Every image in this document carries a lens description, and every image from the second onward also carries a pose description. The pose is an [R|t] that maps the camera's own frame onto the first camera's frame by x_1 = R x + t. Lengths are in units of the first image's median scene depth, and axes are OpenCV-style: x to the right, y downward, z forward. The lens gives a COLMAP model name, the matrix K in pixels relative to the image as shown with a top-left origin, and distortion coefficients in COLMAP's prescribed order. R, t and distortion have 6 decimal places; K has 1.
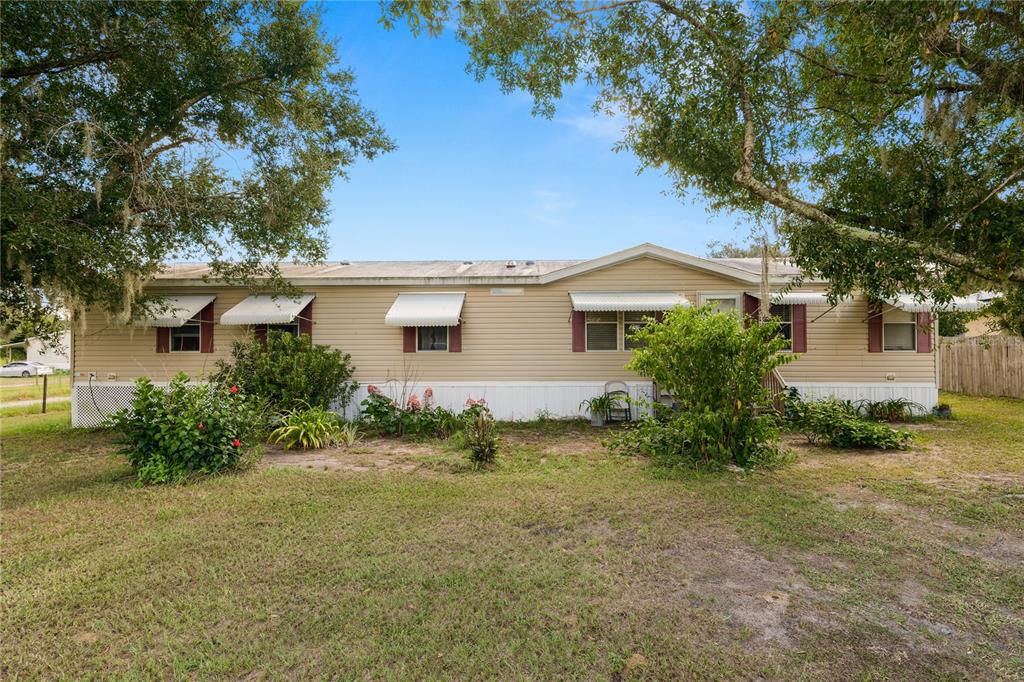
lens RADIAL K [[516.5, 0, 514.4], [0, 516.5, 339.8], [0, 0, 1]] dist [-0.000440, -0.000100]
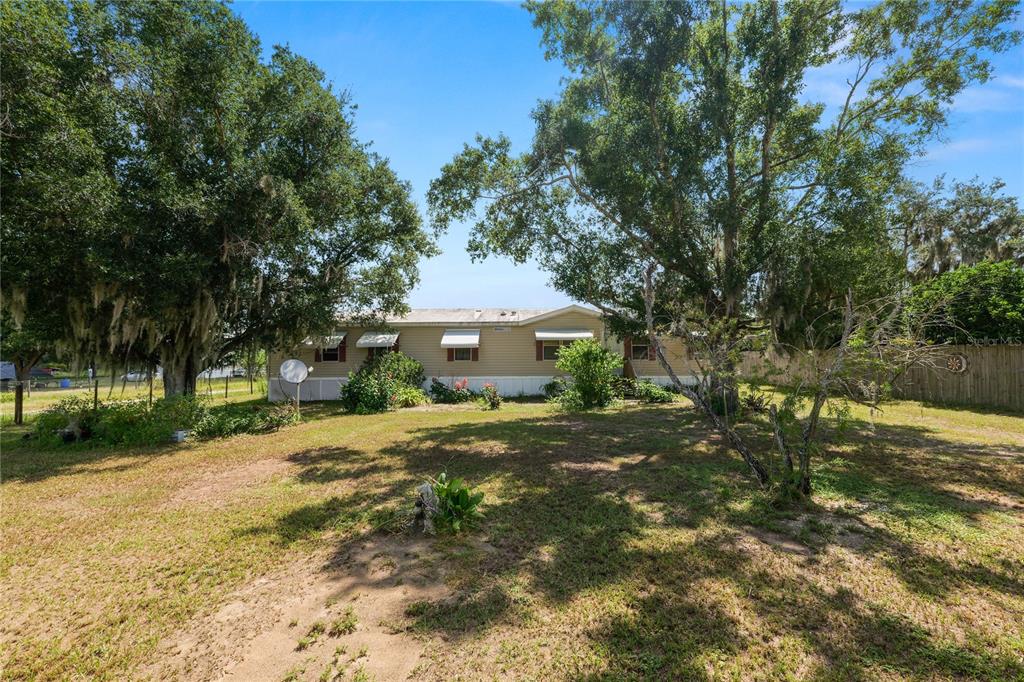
lens RADIAL K [[417.3, 0, 509.6], [0, 417.3, 337.5], [0, 0, 1]] dist [-0.008368, -0.001067]
pose [[0.999788, -0.001198, 0.020558, -0.019014], [0.001912, 0.999395, -0.034733, -0.009823], [-0.020504, 0.034765, 0.999185, -0.584957]]
